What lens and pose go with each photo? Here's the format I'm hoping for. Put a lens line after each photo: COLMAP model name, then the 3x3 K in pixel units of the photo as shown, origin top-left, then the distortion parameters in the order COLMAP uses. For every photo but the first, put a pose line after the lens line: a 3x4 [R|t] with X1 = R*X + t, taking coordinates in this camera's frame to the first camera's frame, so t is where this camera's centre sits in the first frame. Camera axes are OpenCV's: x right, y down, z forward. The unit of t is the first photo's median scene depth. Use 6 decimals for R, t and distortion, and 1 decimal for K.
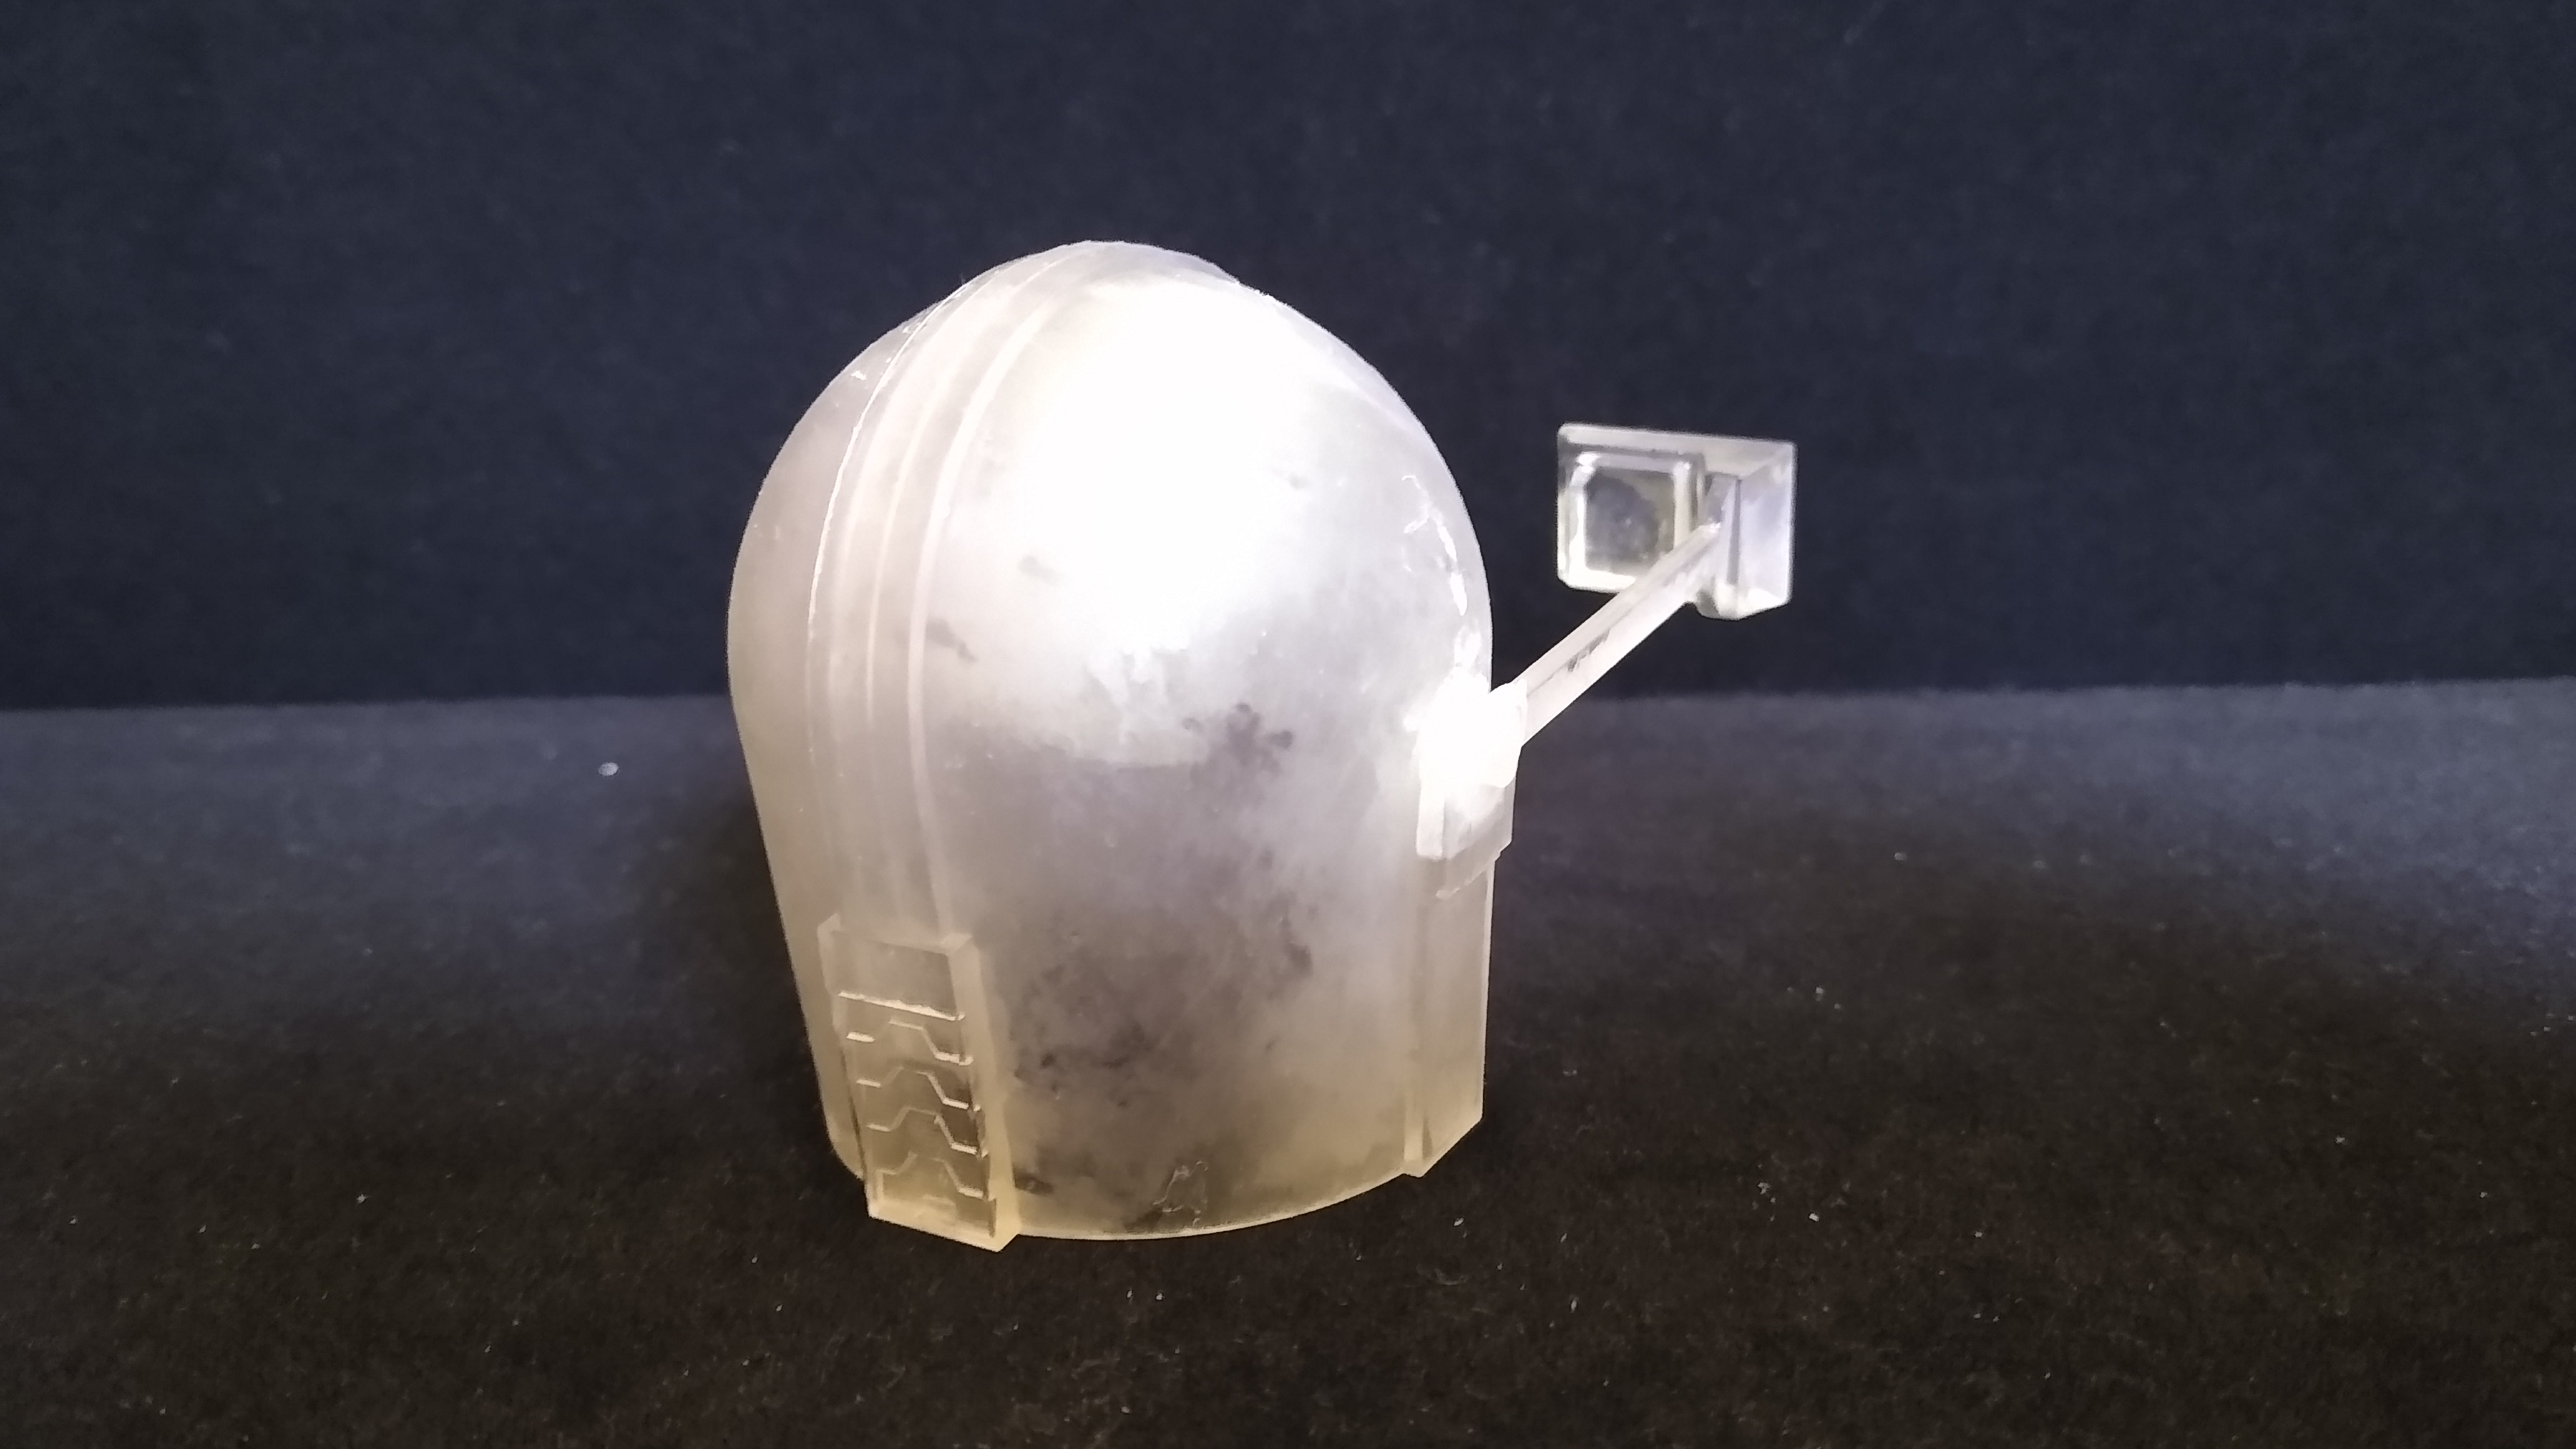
lens RADIAL K [[2090.8, 0, 1288.0], [0, 2090.8, 724.5], [0, 0, 1]] dist [0.063723, -0.181682]
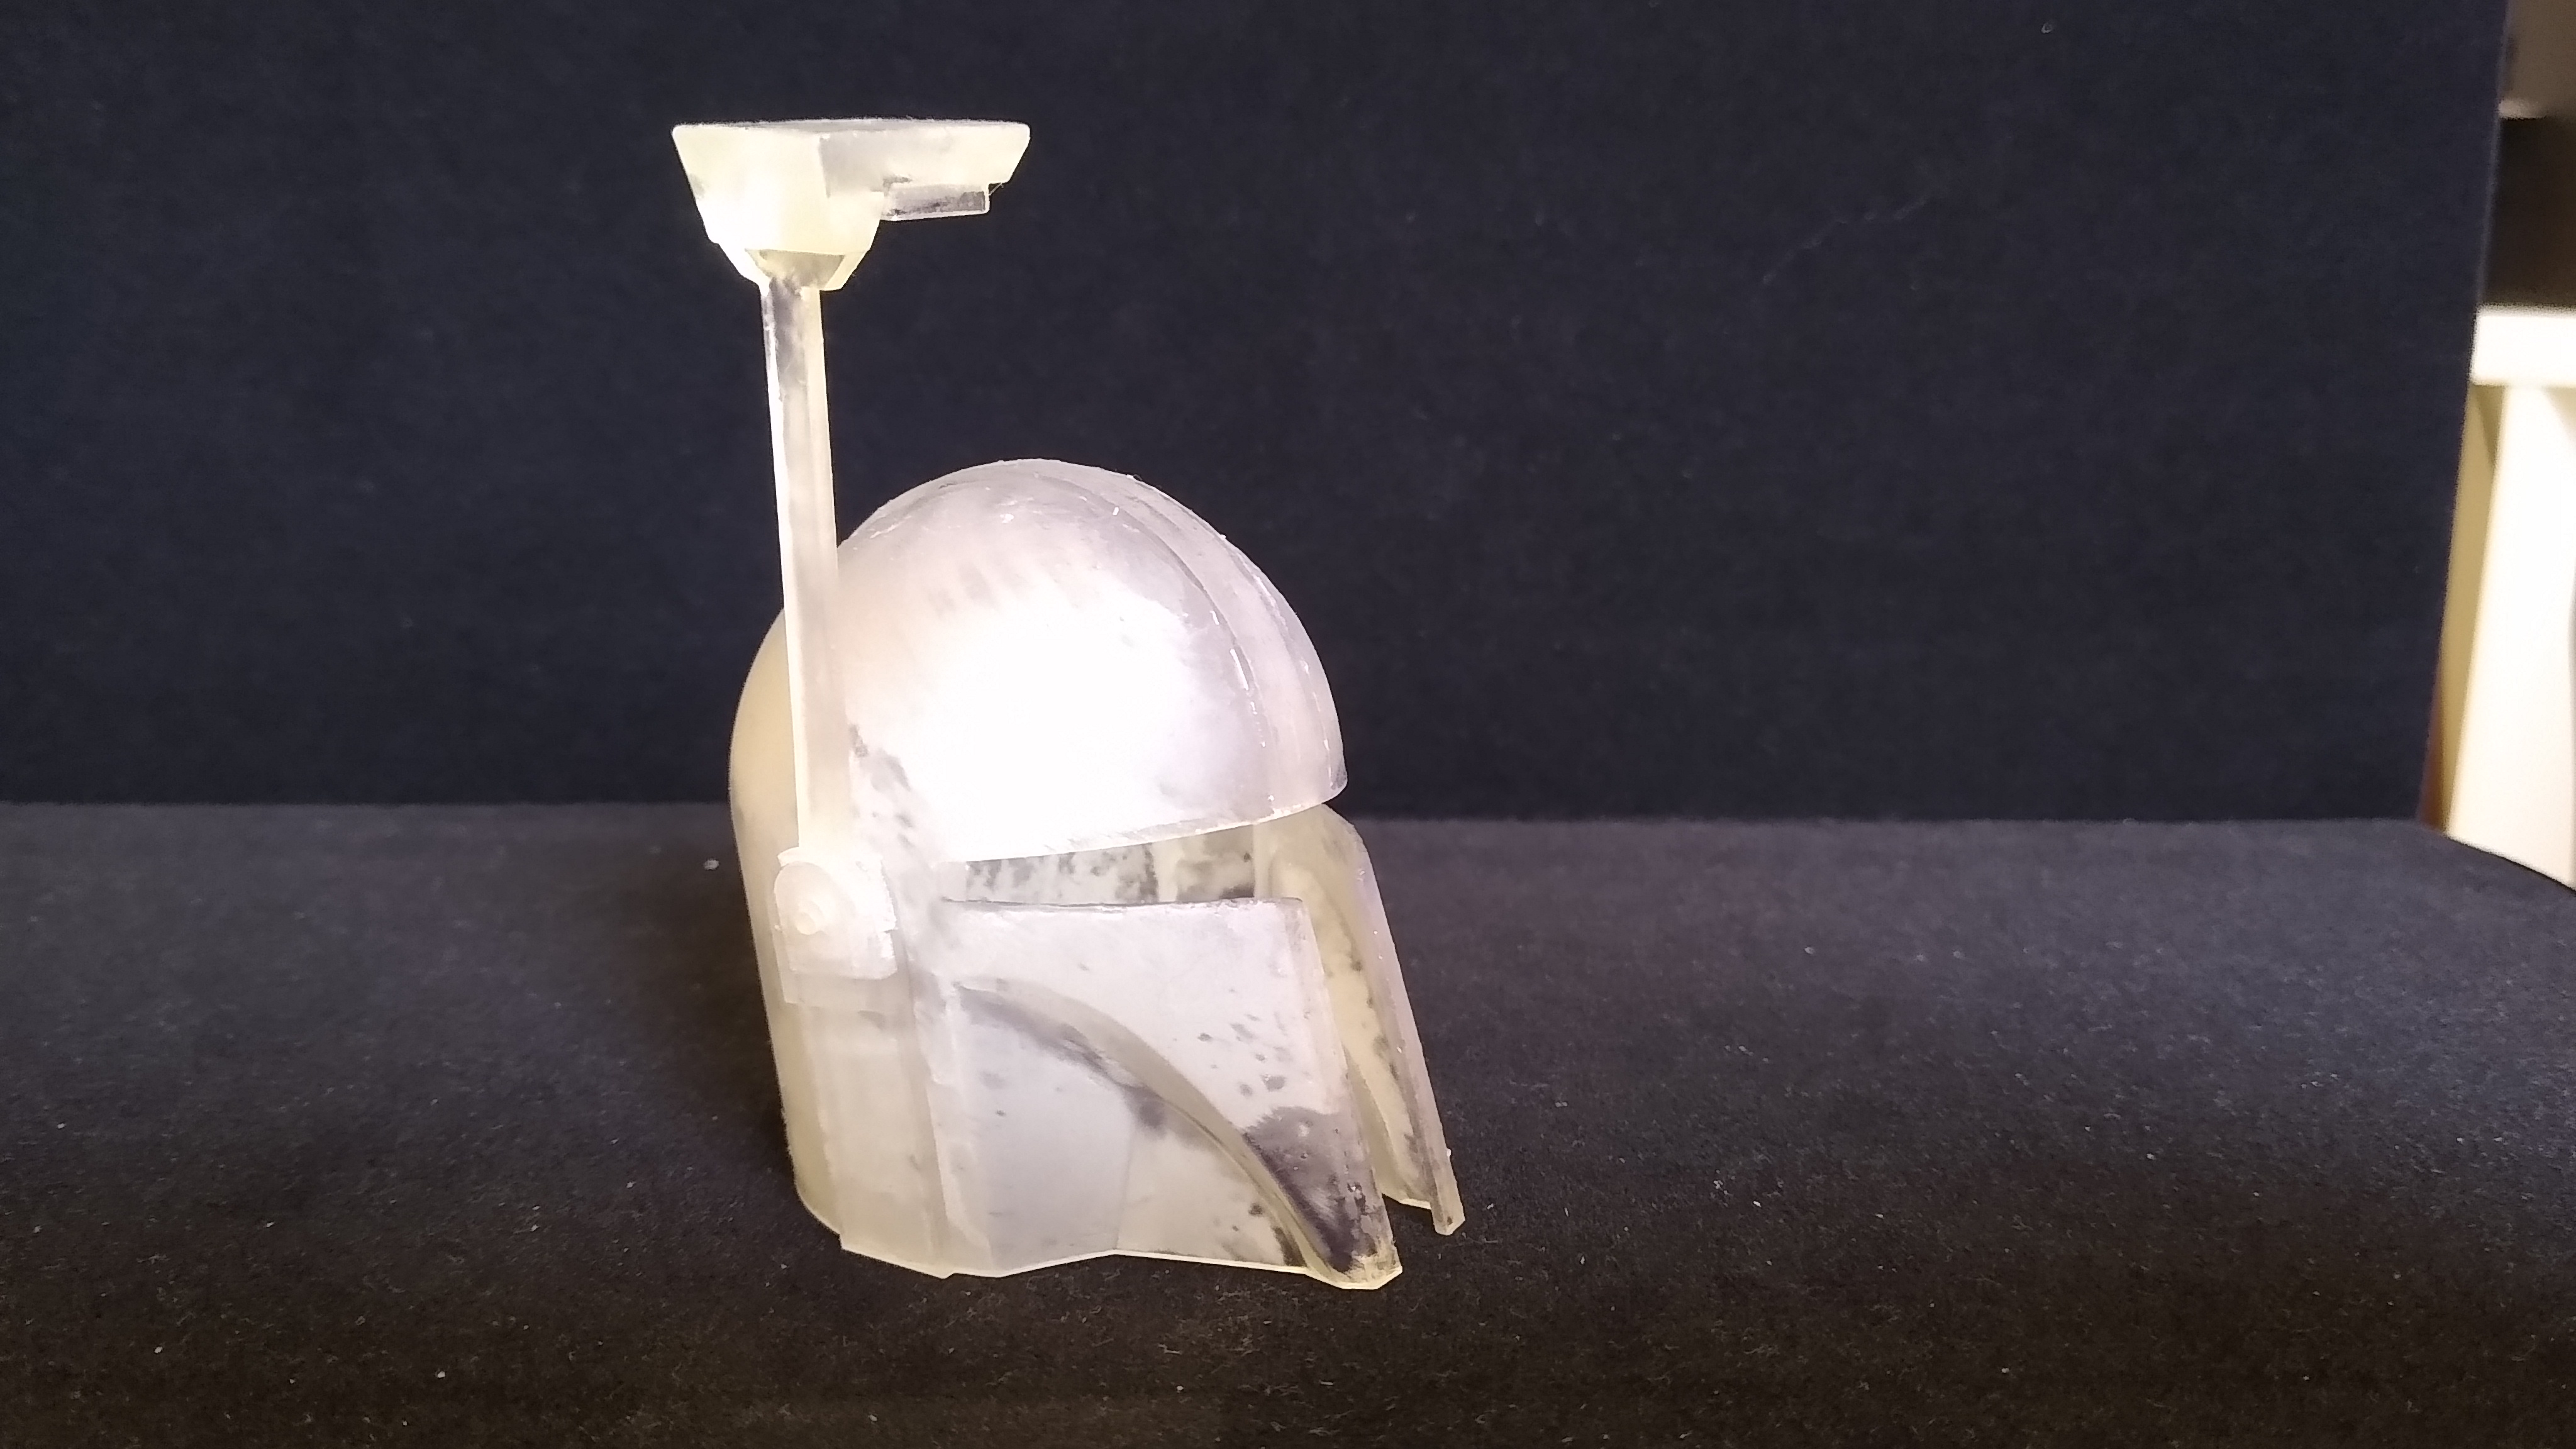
lens RADIAL K [[2040.1, 0, 1305.9], [0, 2040.1, 732.4], [0, 0, 1]] dist [0.071665, -0.179924]
pose [[0.998291, 0.021906, 0.054171, -0.101700], [-0.018601, 0.997977, -0.060791, 0.020222], [-0.055393, 0.059680, 0.996679, -0.268654]]
